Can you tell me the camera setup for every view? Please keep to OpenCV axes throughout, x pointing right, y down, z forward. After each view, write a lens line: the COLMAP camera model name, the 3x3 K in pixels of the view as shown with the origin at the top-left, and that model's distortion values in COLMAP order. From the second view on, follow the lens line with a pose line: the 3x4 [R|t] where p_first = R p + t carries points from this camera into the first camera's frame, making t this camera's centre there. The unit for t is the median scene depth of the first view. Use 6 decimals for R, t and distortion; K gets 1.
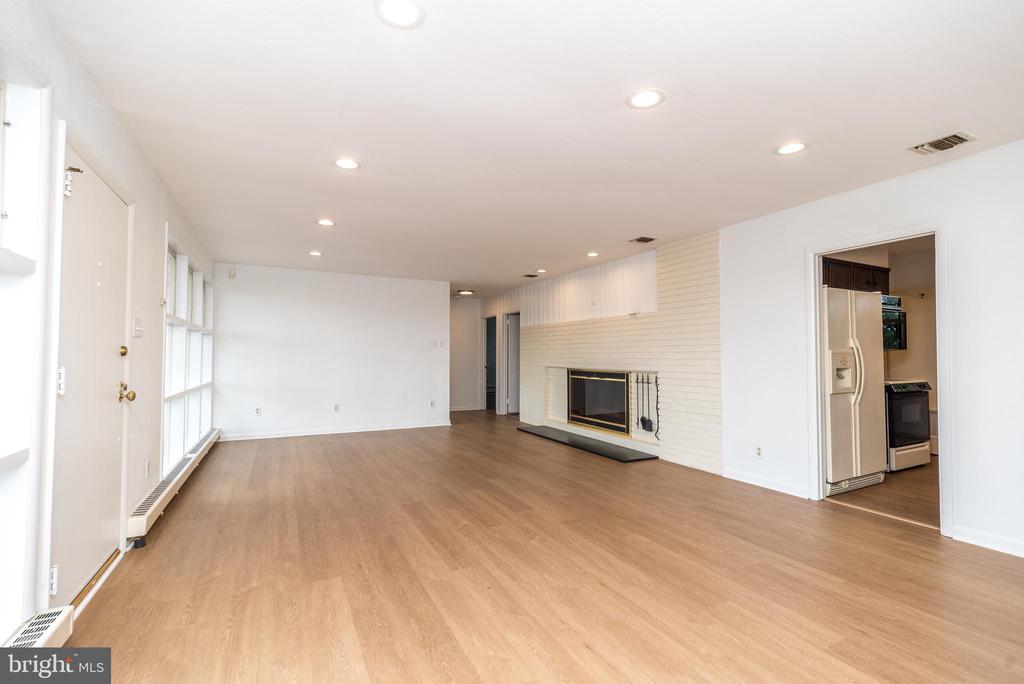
lens RADIAL K [[431.4, 0, 512.0], [0, 431.4, 342.0], [0, 0, 1]] dist [0.007063, -0.000115]
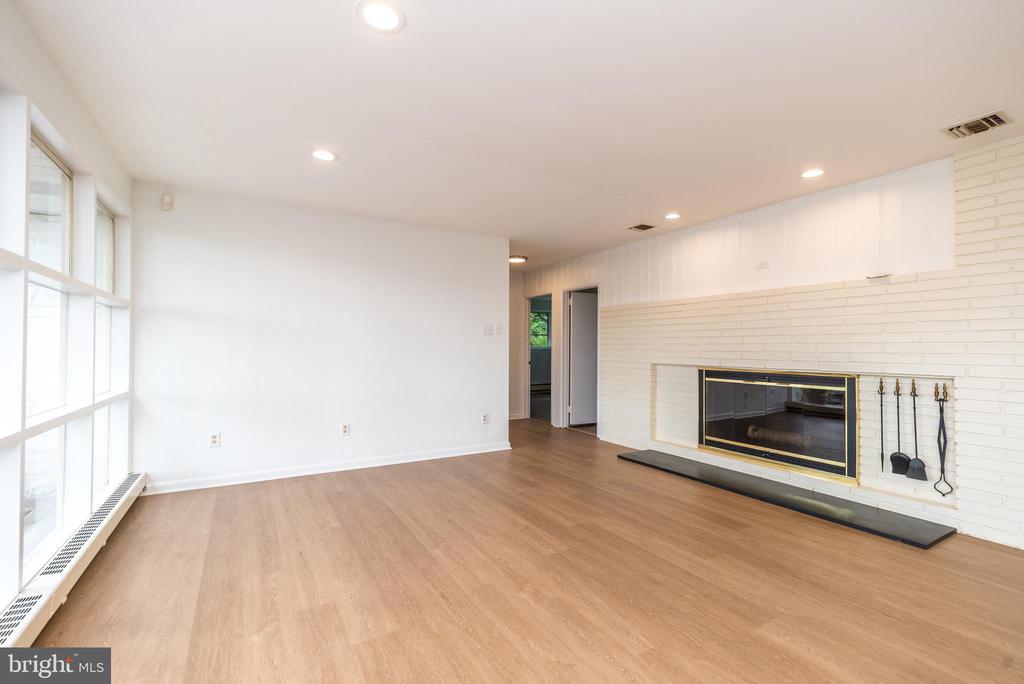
lens RADIAL K [[426.5, 0, 510.7], [0, 426.5, 343.5], [0, 0, 1]] dist [-0.000363, -0.000296]
pose [[0.997870, 0.005139, 0.065031, -0.233544], [-0.006497, 0.999765, 0.020690, 0.015055], [-0.064909, -0.021069, 0.997669, 0.412888]]
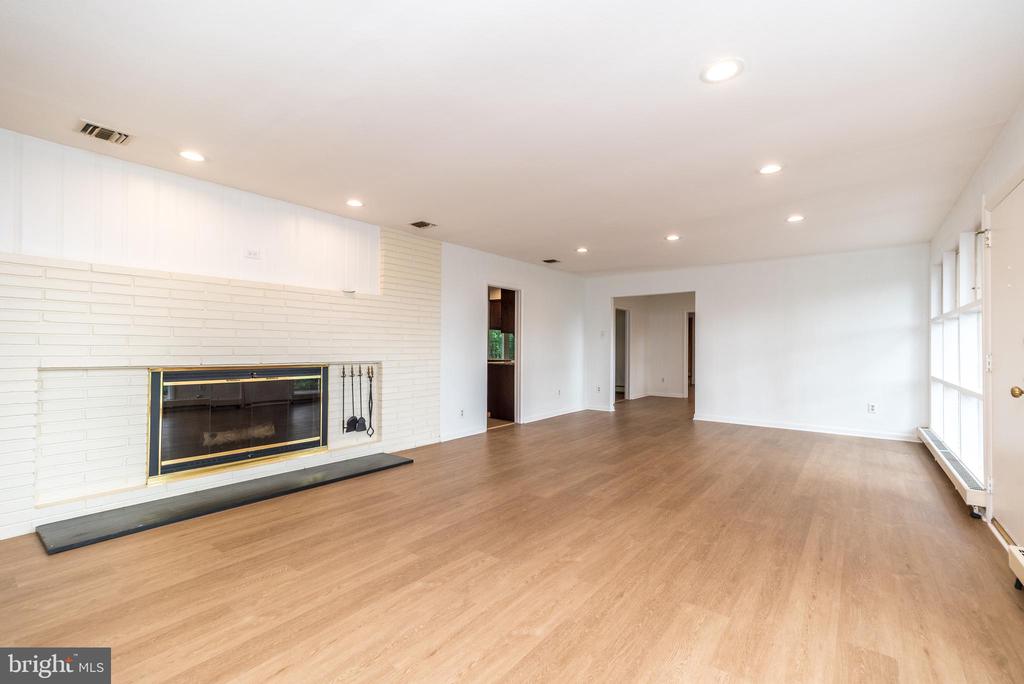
lens RADIAL K [[431.4, 0, 512.0], [0, 431.4, 342.0], [0, 0, 1]] dist [0.007063, -0.000115]
pose [[-0.388555, 0.007835, 0.921392, -0.529605], [-0.037840, 0.998985, -0.024452, 0.033424], [-0.920648, -0.044366, -0.387864, 0.938897]]
